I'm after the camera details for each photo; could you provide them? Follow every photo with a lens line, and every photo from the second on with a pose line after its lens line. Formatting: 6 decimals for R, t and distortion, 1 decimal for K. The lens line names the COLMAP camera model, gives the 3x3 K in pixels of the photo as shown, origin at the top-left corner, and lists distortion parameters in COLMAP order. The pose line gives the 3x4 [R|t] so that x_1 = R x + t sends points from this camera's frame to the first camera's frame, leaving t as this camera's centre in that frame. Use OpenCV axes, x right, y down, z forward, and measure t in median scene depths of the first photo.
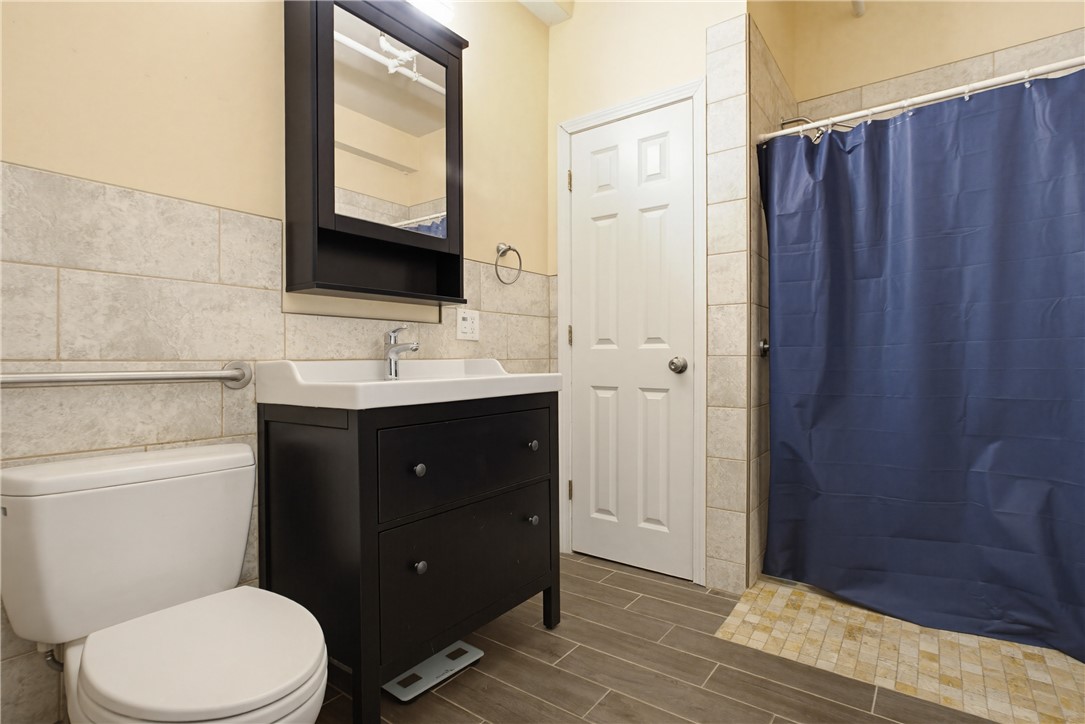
lens RADIAL K [[532.4, 0, 538.5], [0, 532.4, 354.9], [0, 0, 1]] dist [-0.011962, 0.008919]
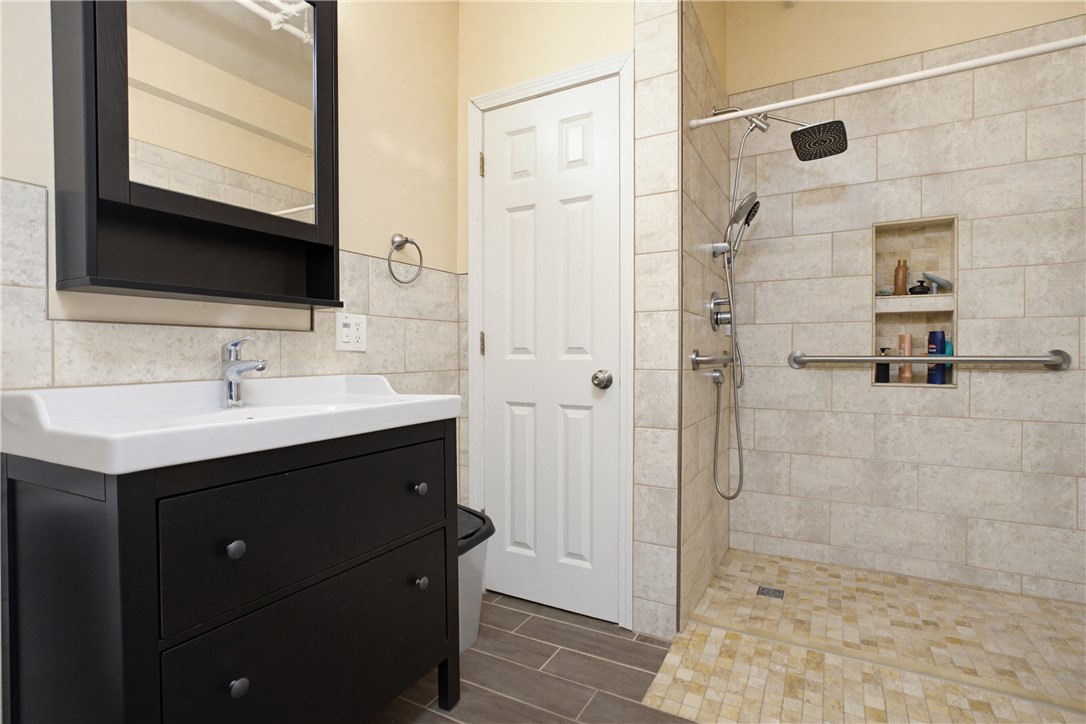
lens RADIAL K [[523.3, 0, 546.7], [0, 523.3, 357.7], [0, 0, 1]] dist [-0.004617, 0.000525]
pose [[0.990099, -0.000932, 0.140371, 0.054007], [-0.000602, 0.999941, 0.010888, -0.027788], [-0.140373, -0.010864, 0.990039, 0.169684]]
